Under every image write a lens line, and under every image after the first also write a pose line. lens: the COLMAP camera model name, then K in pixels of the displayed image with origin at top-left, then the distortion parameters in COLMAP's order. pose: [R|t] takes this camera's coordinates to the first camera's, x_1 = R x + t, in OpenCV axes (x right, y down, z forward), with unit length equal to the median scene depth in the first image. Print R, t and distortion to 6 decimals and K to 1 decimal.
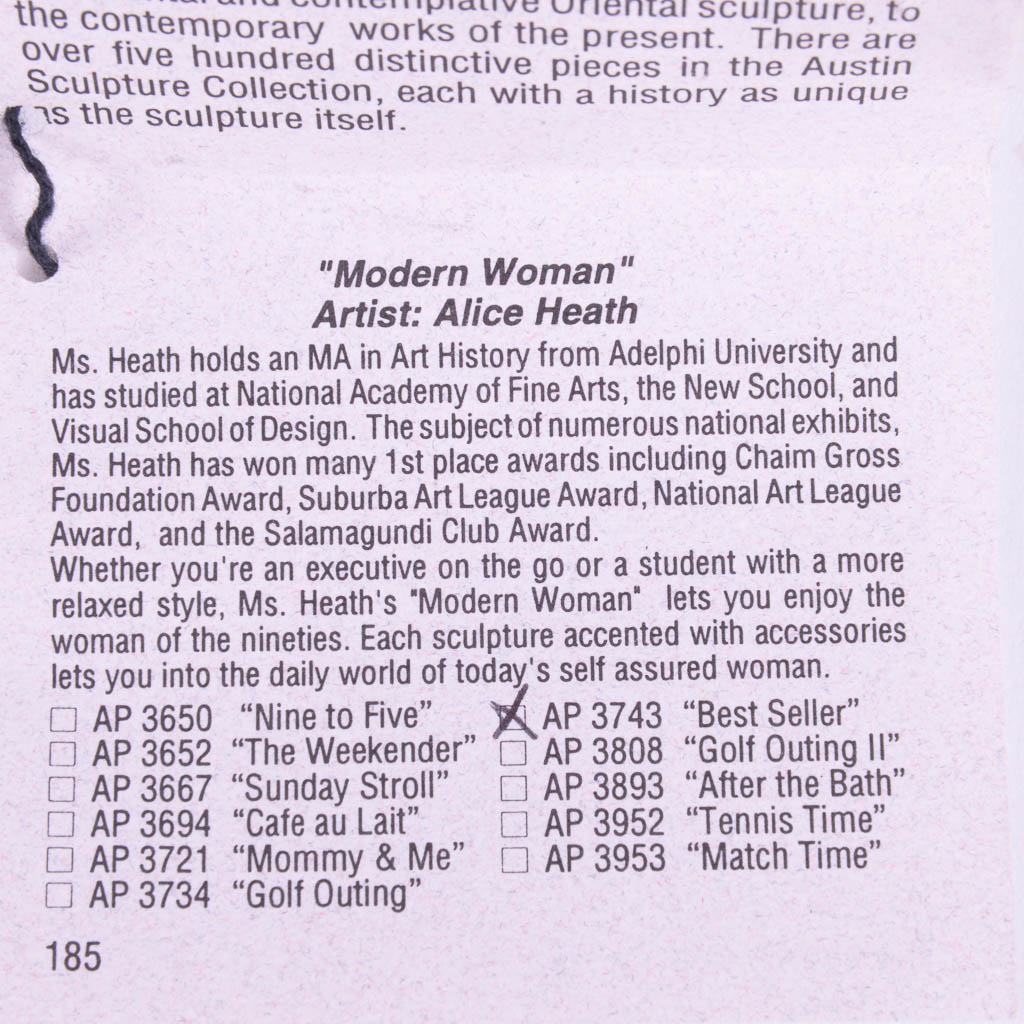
lens RADIAL K [[2157.1, 0, 472.0], [0, 2157.1, 512.0], [0, 0, 1]] dist [-0.022867, 0.185235]
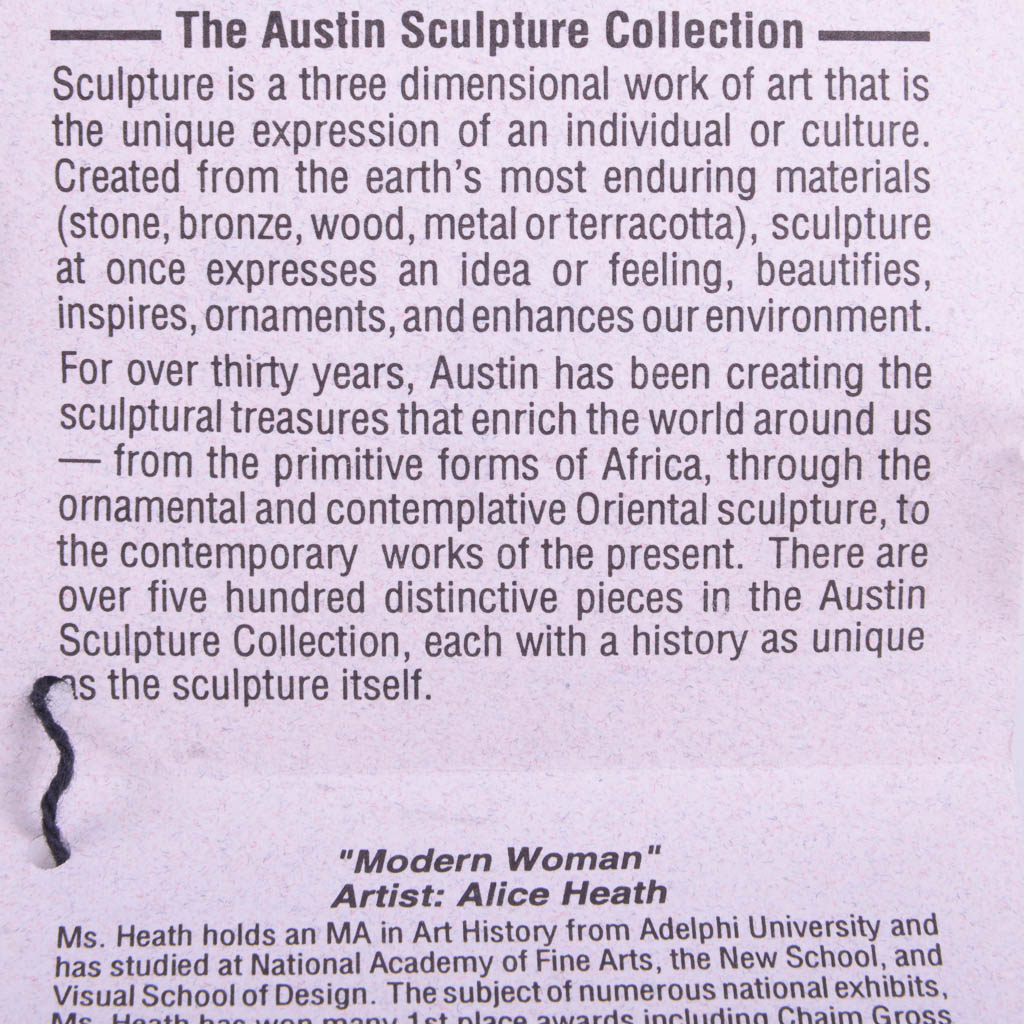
lens RADIAL K [[2222.1, 0, 512.9], [0, 2222.1, 538.5], [0, 0, 1]] dist [0.003715, 0.054329]
pose [[0.999711, 0.000712, 0.024040, -0.017087], [0.010195, 0.892762, -0.450414, 0.219569], [-0.021782, 0.450529, 0.892496, 0.037722]]
